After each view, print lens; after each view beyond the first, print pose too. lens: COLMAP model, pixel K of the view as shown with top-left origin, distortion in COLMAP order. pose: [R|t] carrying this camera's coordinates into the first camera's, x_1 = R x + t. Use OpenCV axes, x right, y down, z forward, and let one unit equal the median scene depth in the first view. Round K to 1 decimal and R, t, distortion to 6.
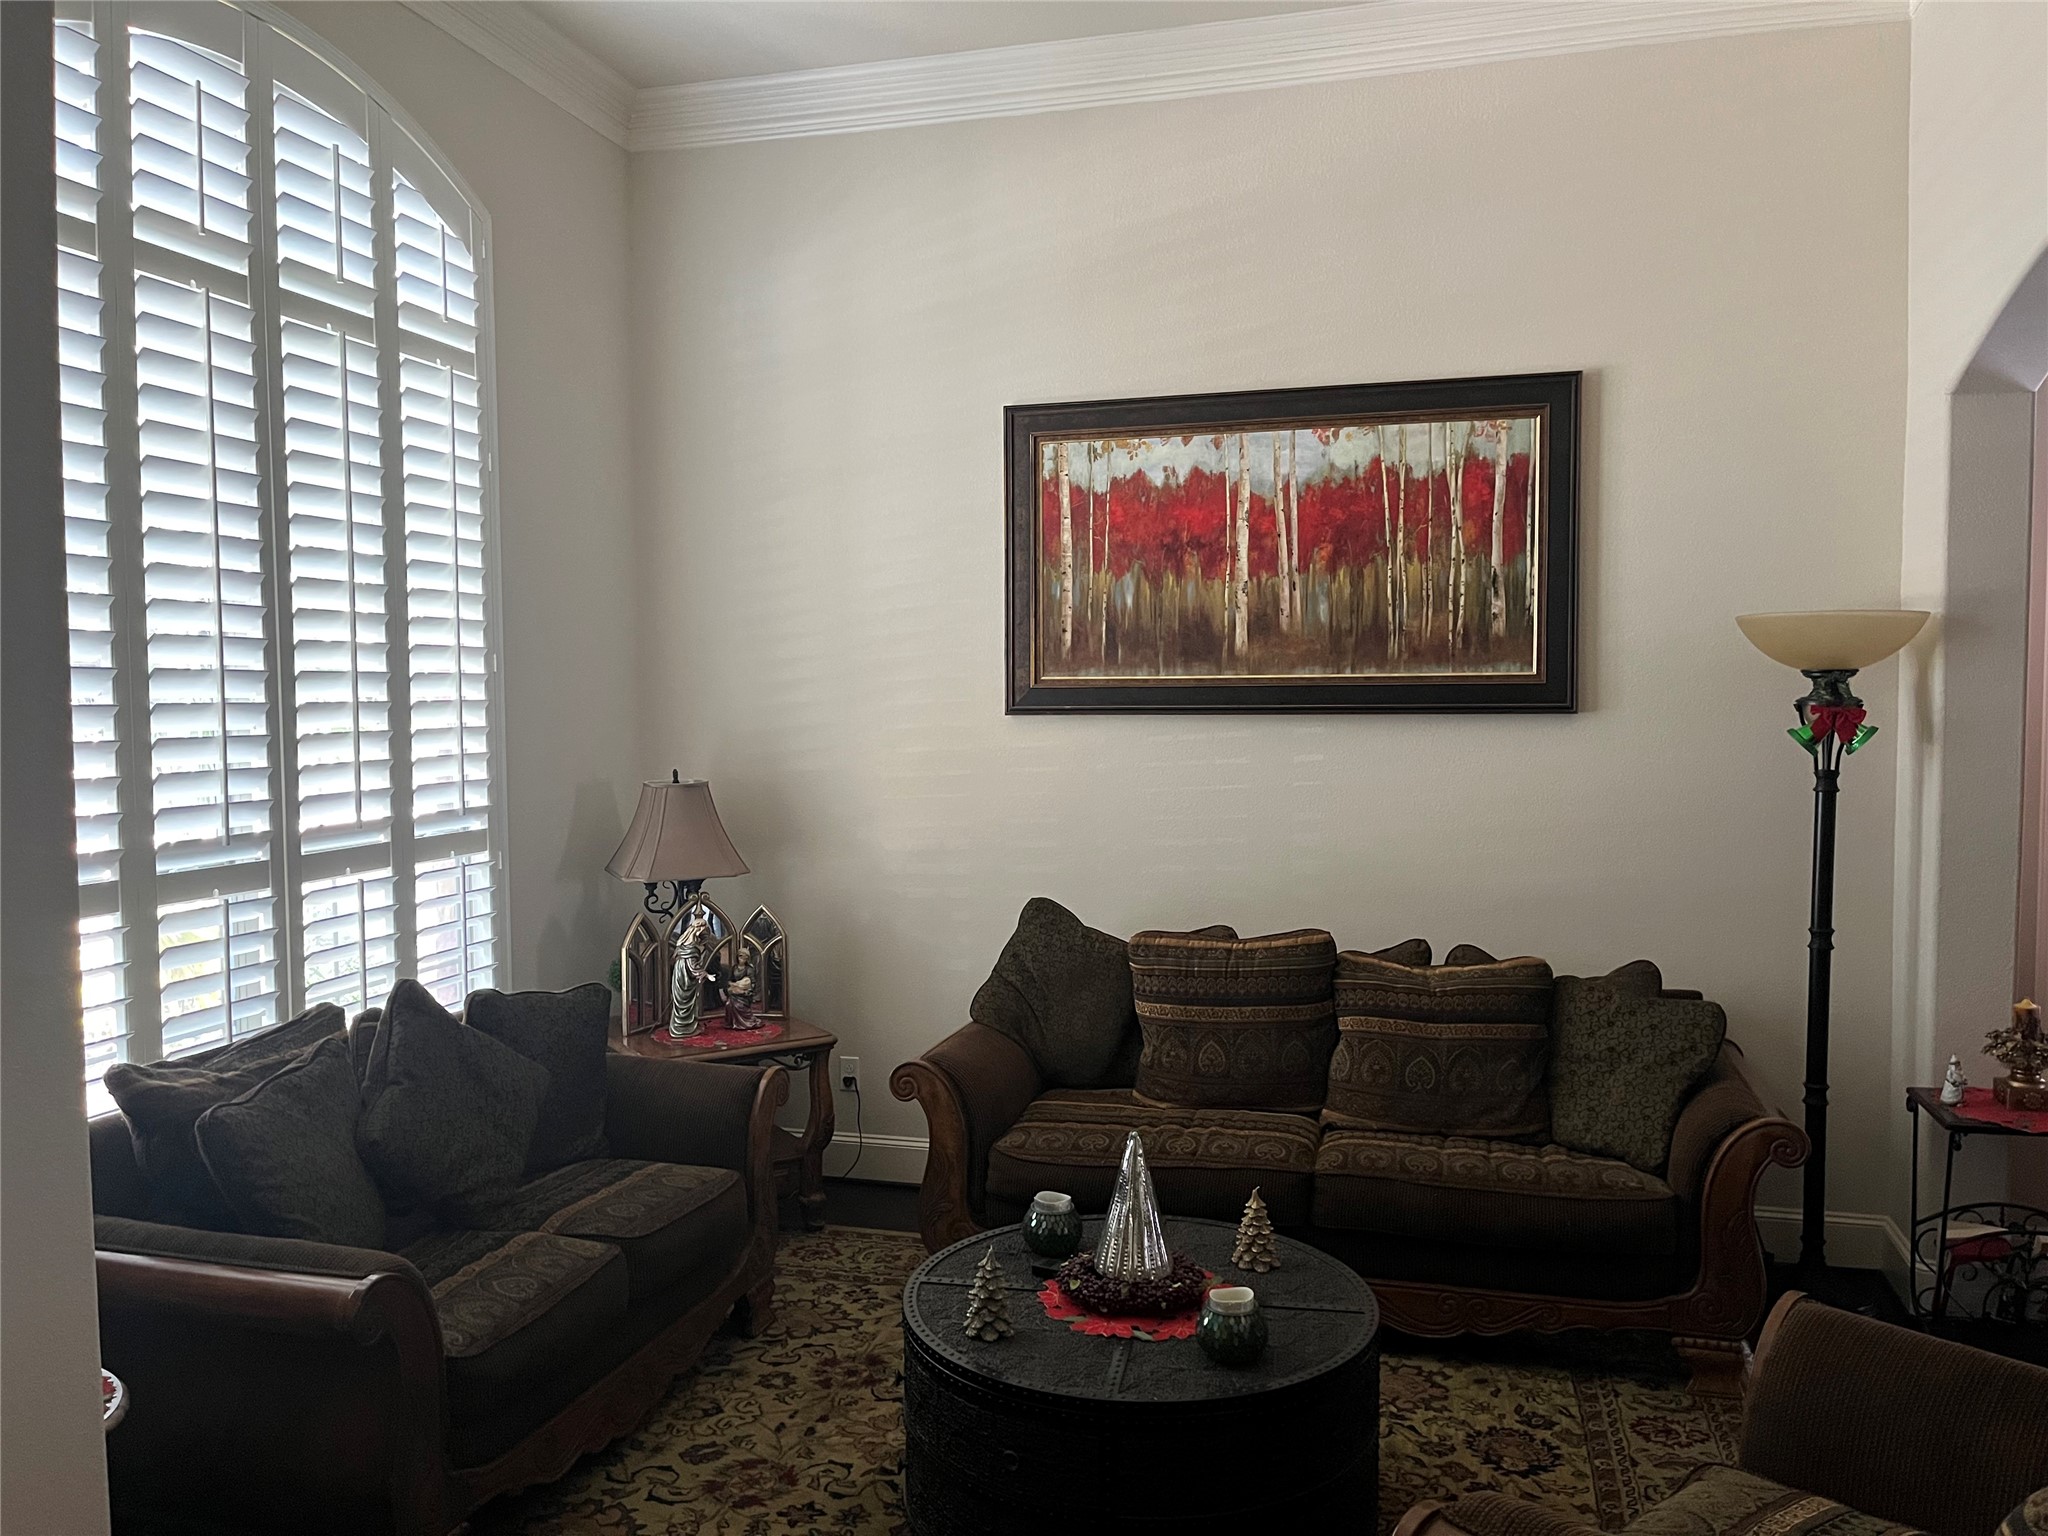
lens RADIAL K [[1566.4, 0, 1016.0], [0, 1566.4, 766.7], [0, 0, 1]] dist [0.028998, -0.009099]
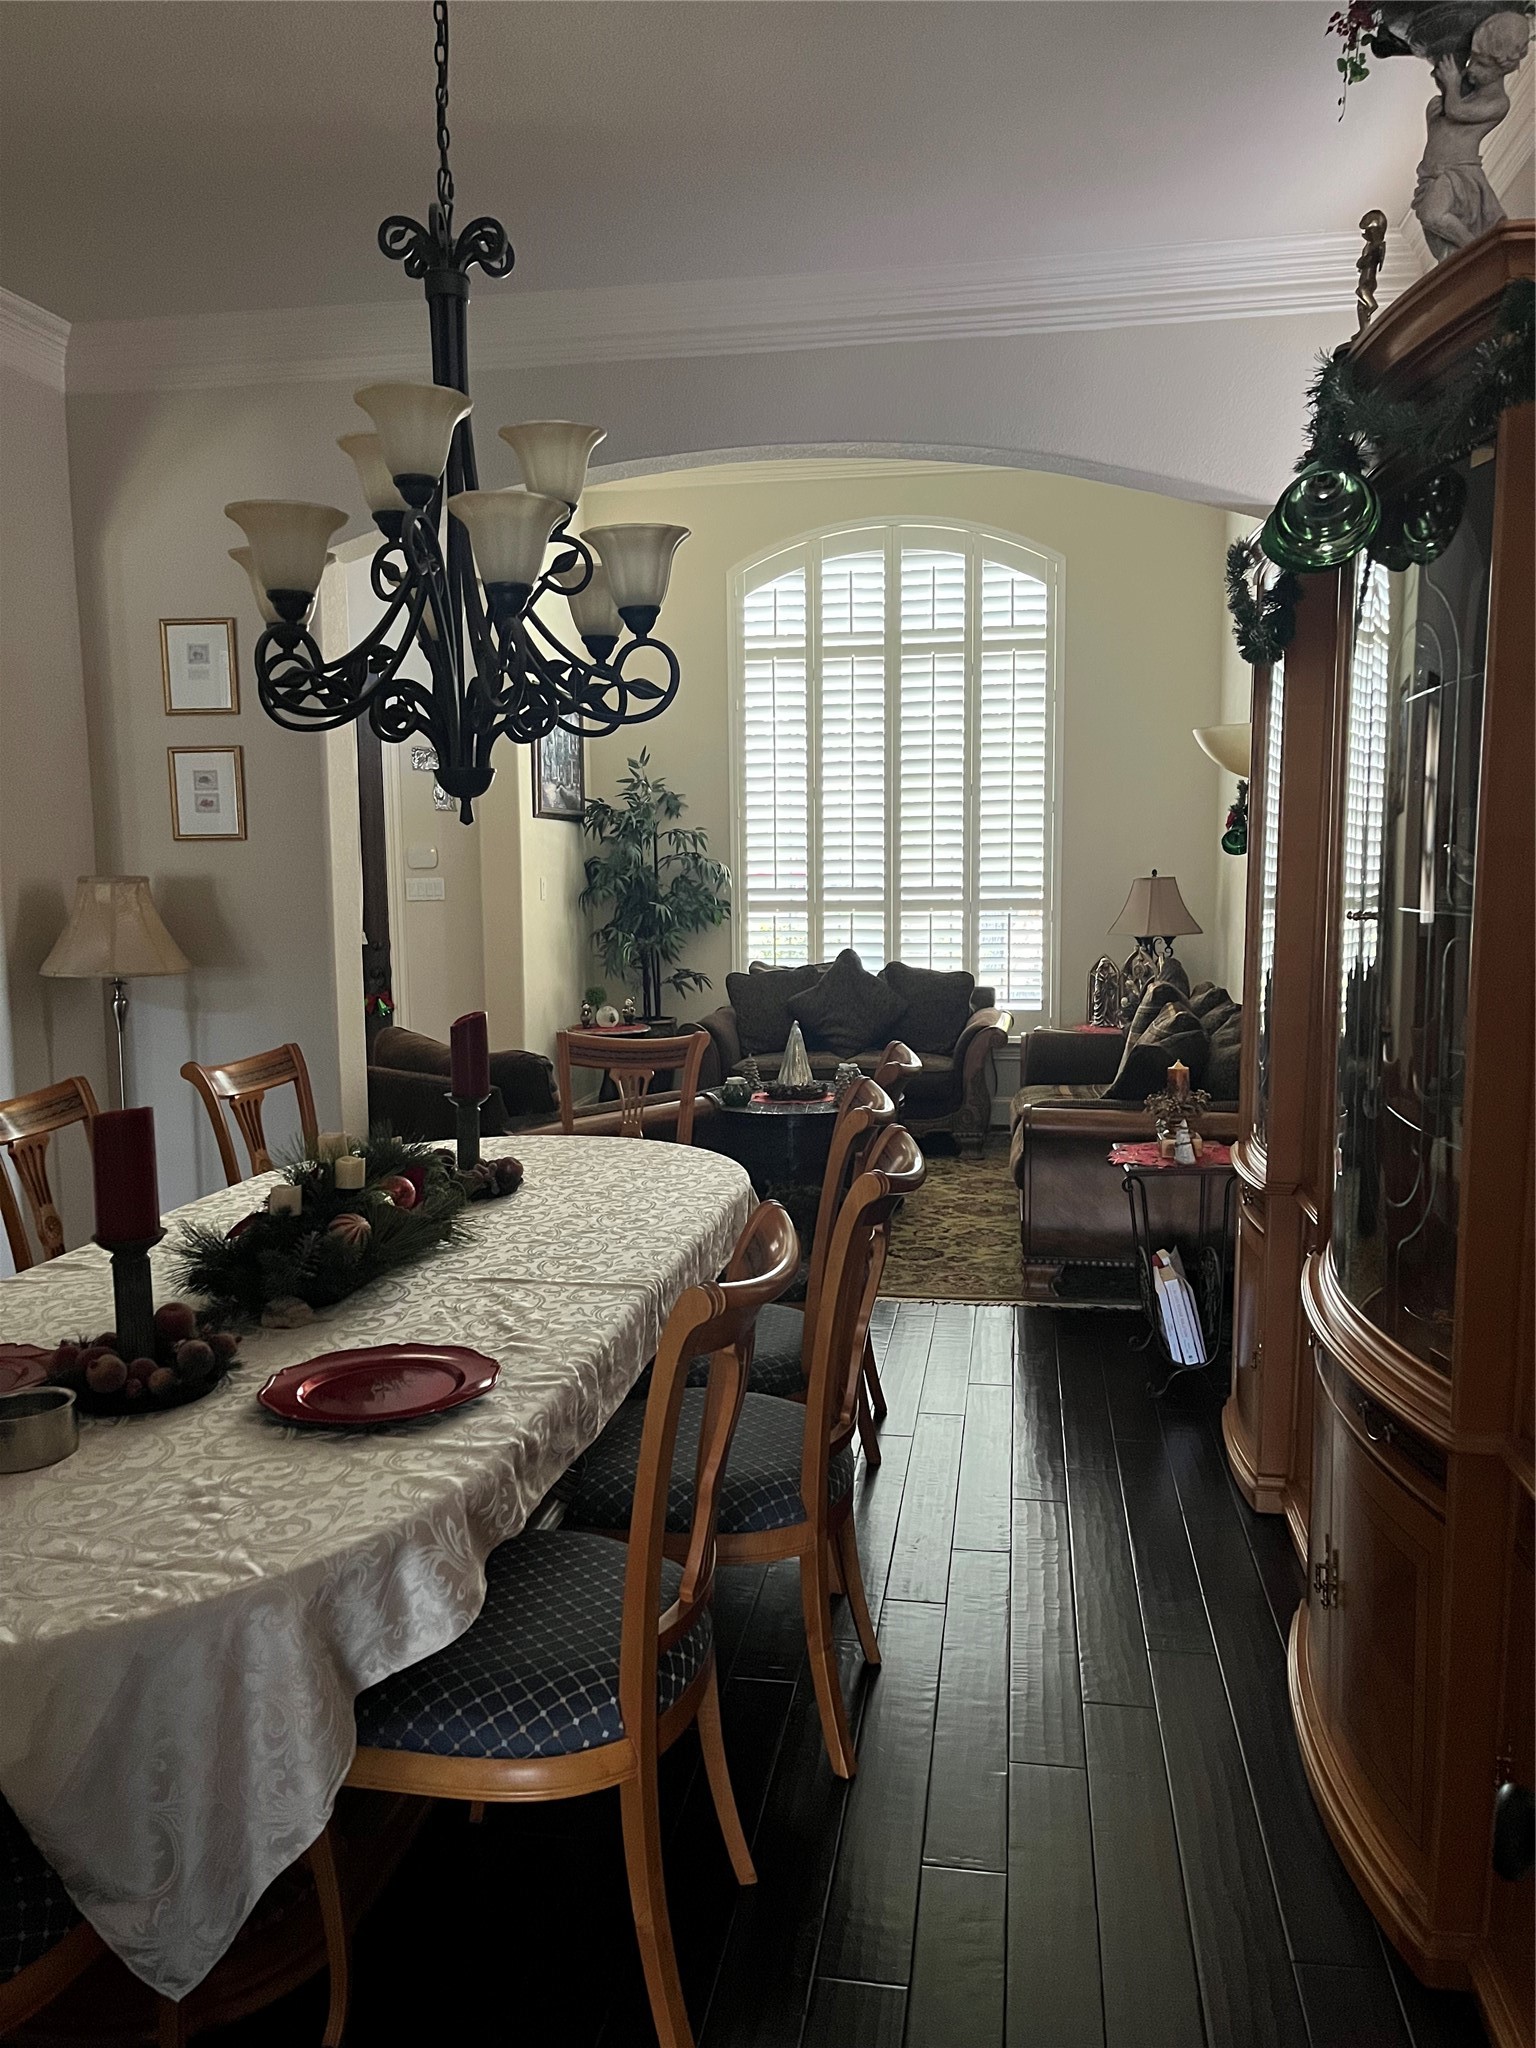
lens RADIAL K [[1566.4, 0, 764.9], [0, 1566.4, 1029.4], [0, 0, 1]] dist [0.028998, -0.009099]
pose [[0.119667, 0.119000, -0.985657, 1.925455], [-0.027268, 0.992810, 0.116553, -0.016899], [0.992440, 0.012929, 0.122052, 0.592159]]
